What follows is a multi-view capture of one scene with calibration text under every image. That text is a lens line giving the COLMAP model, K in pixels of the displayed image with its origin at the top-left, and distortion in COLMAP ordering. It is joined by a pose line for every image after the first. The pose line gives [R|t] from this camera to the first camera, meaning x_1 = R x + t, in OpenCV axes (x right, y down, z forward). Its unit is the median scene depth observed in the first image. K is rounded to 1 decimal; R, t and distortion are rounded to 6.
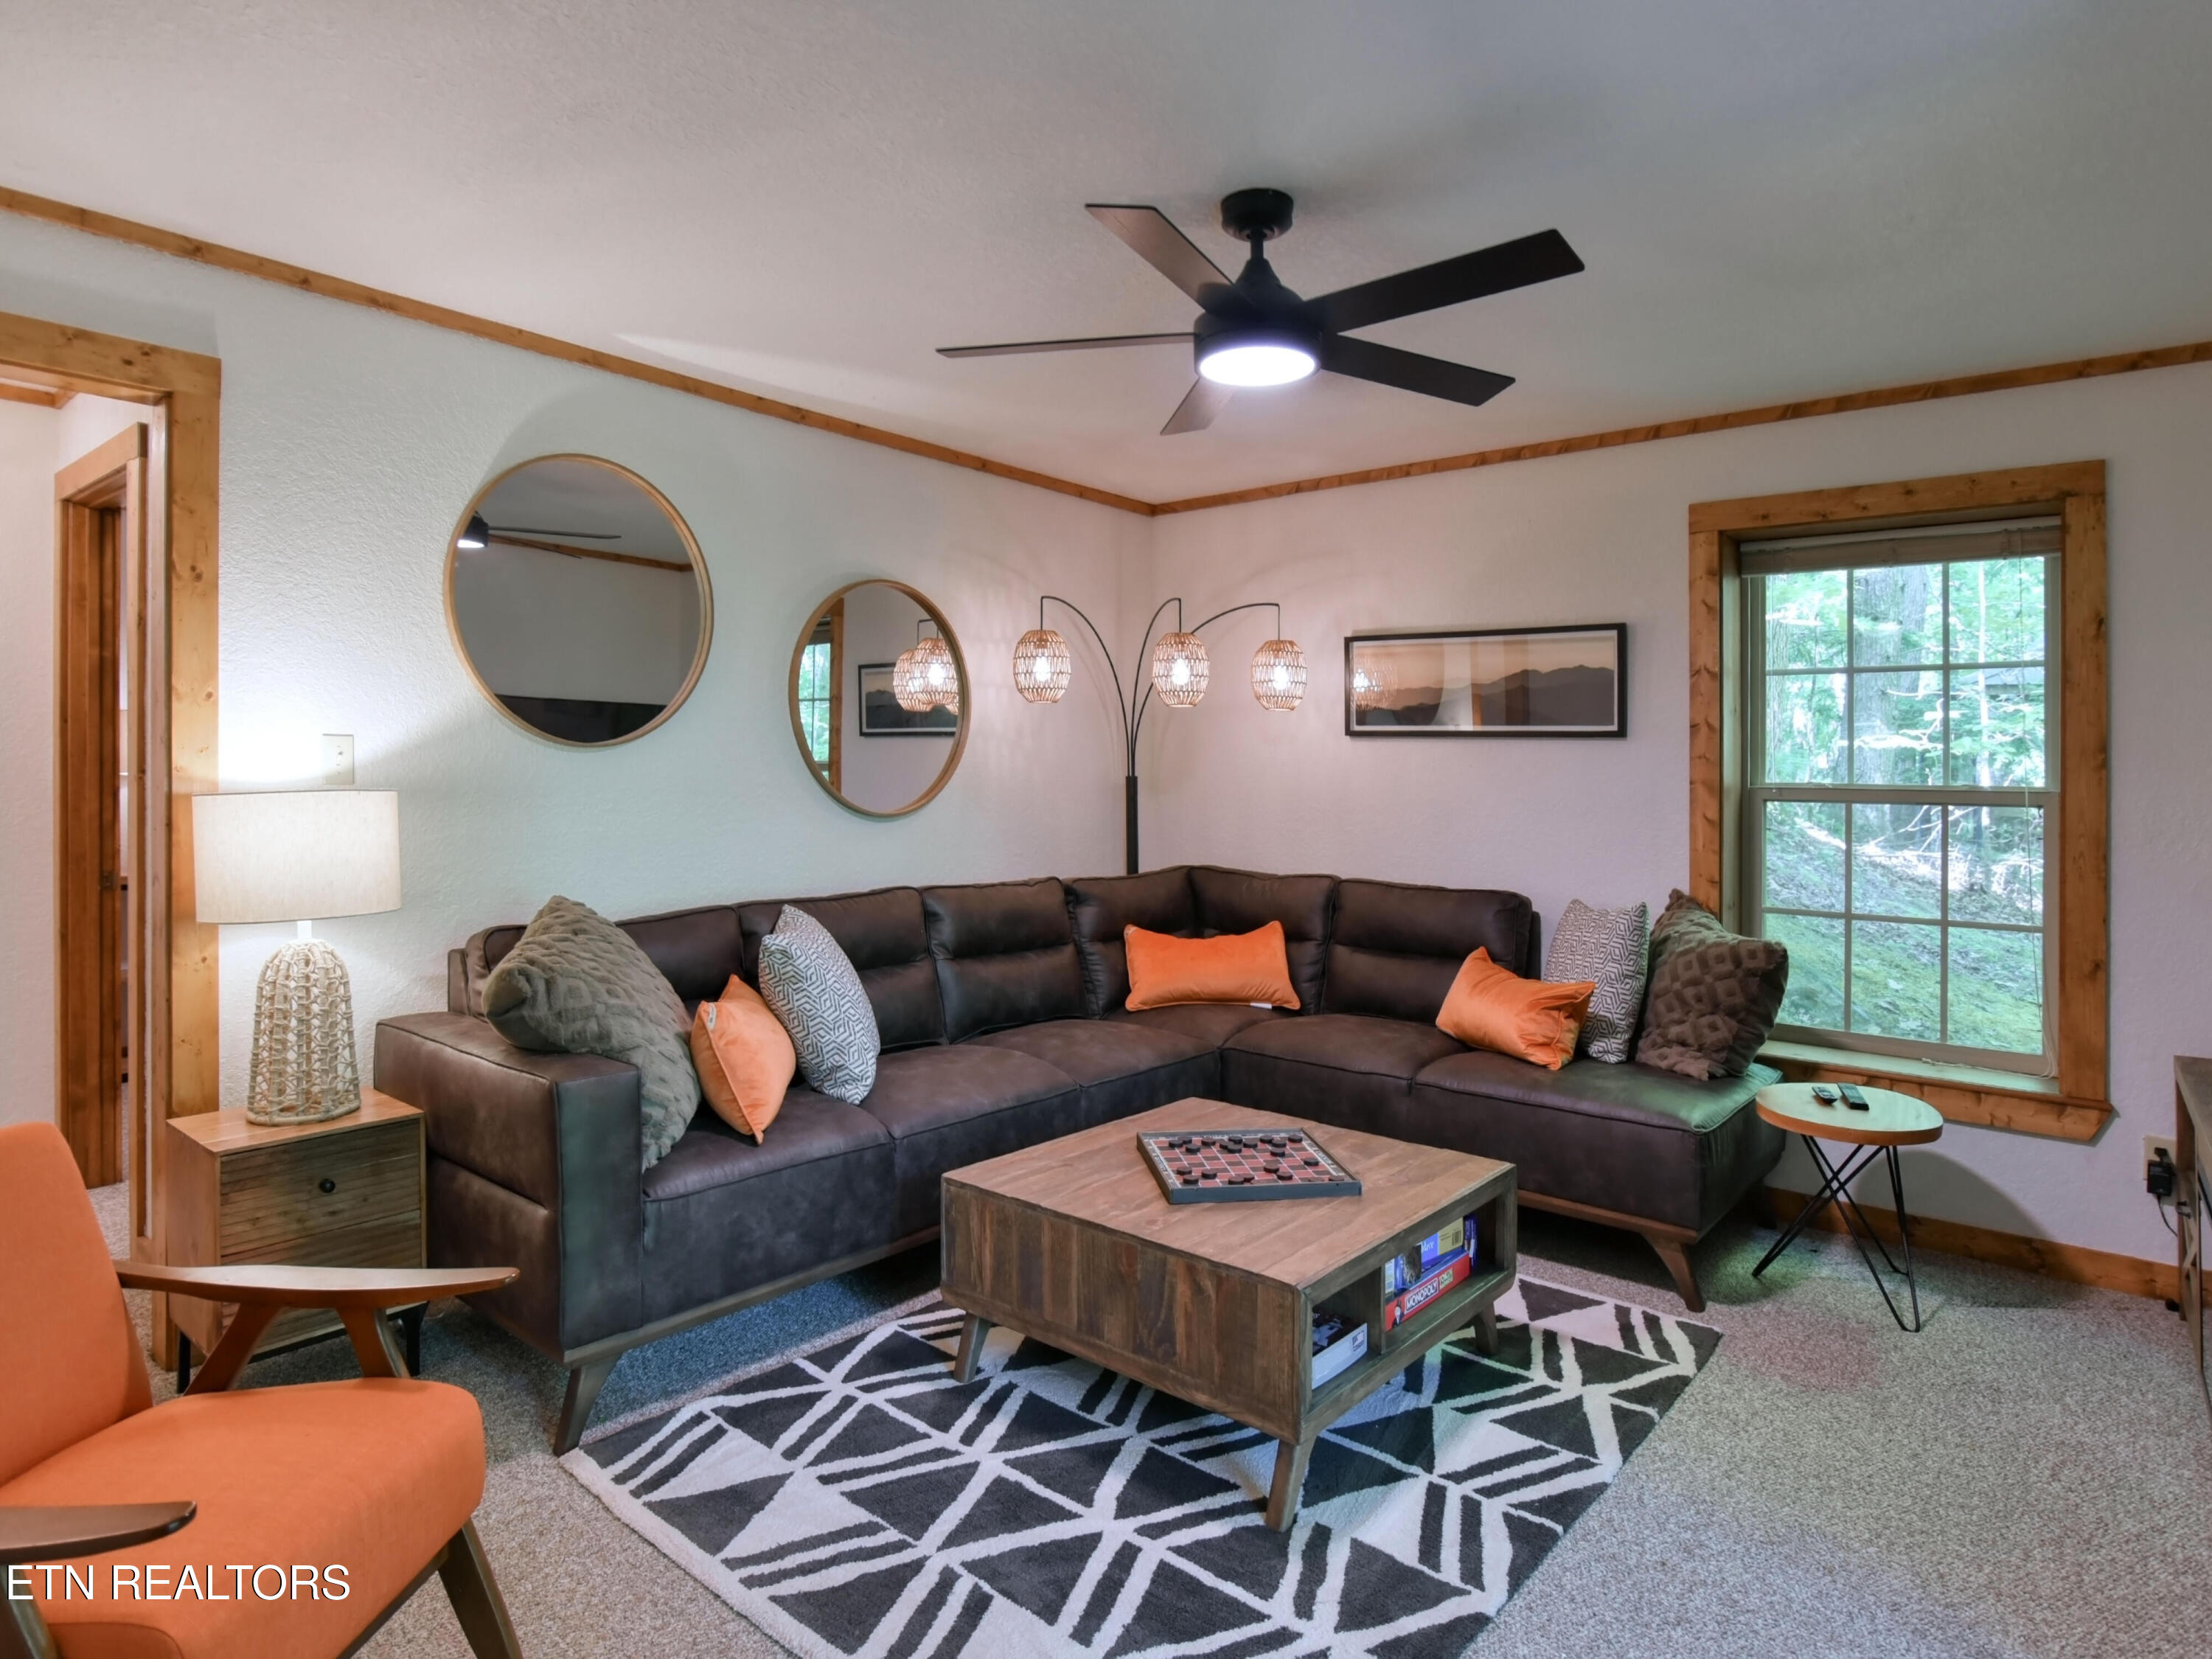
lens RADIAL K [[1253.9, 0, 1052.2], [0, 1253.9, 818.2], [0, 0, 1]] dist [-0.017388, 0.000035]
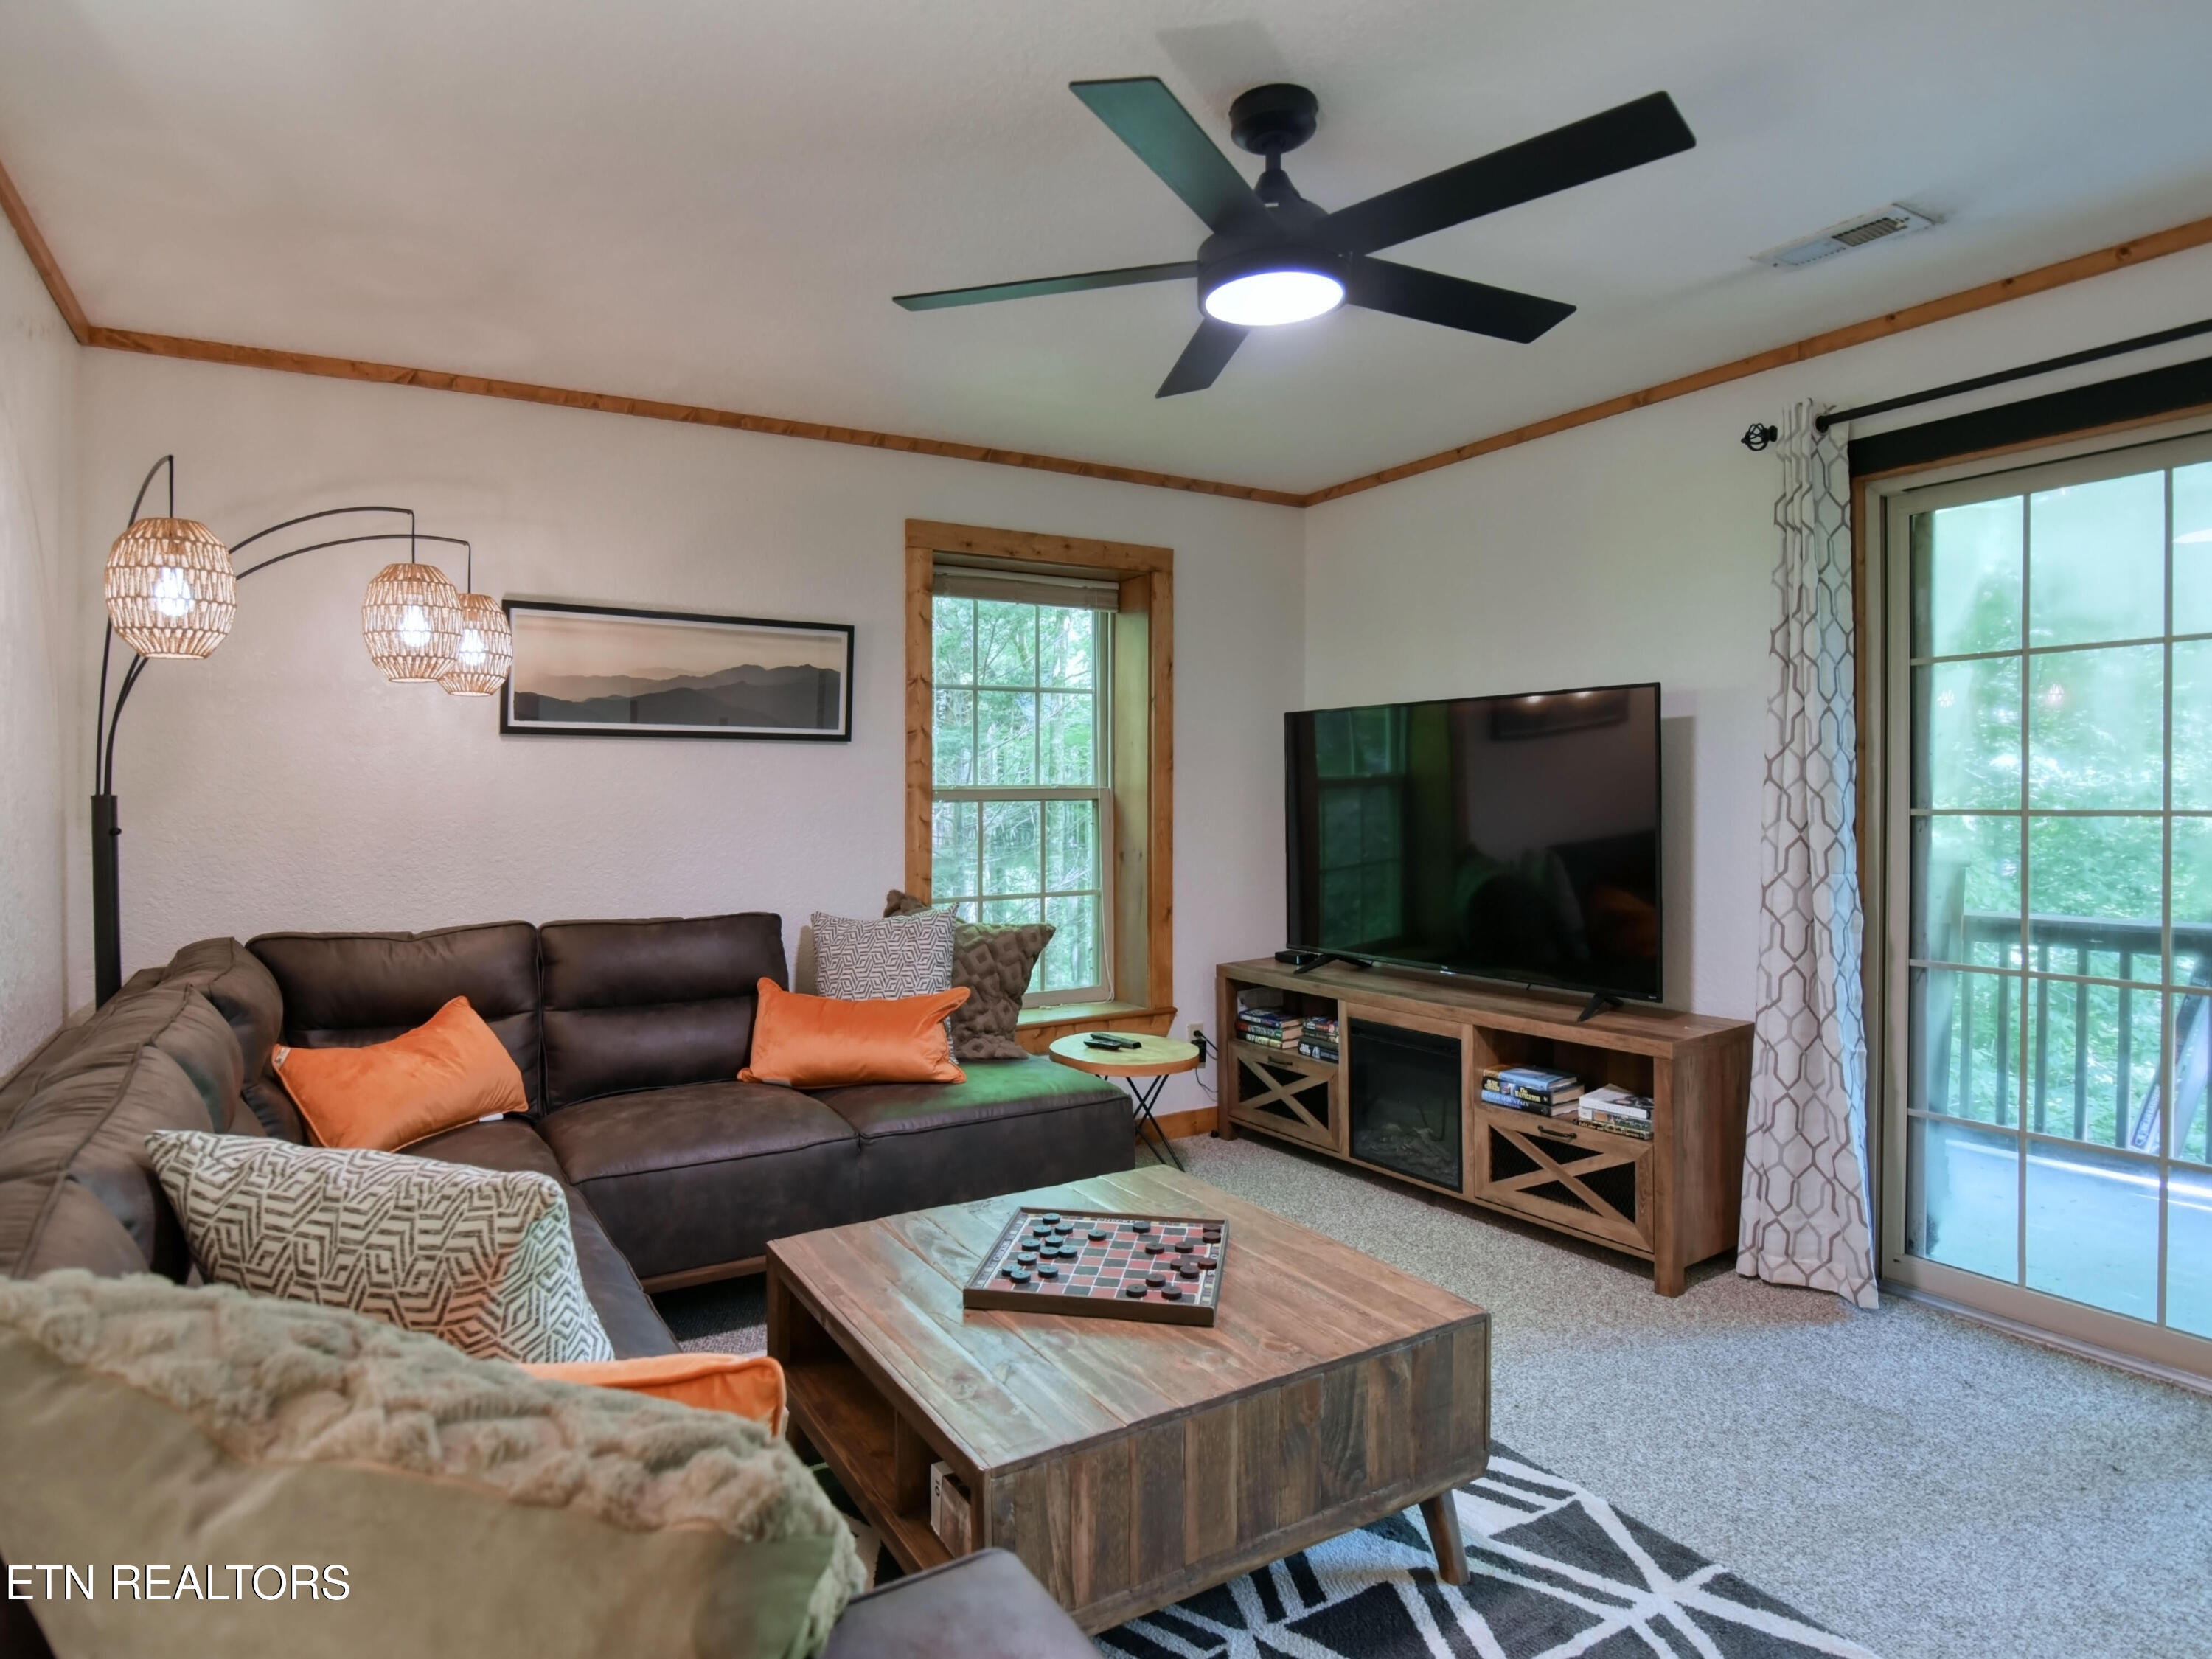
lens RADIAL K [[1253.9, 0, 1052.2], [0, 1253.9, 818.2], [0, 0, 1]] dist [-0.017388, 0.000035]
pose [[0.321561, -0.040669, 0.946015, -0.497756], [0.047778, 0.998501, 0.026685, -0.027098], [-0.945683, 0.036618, 0.323022, 0.618868]]
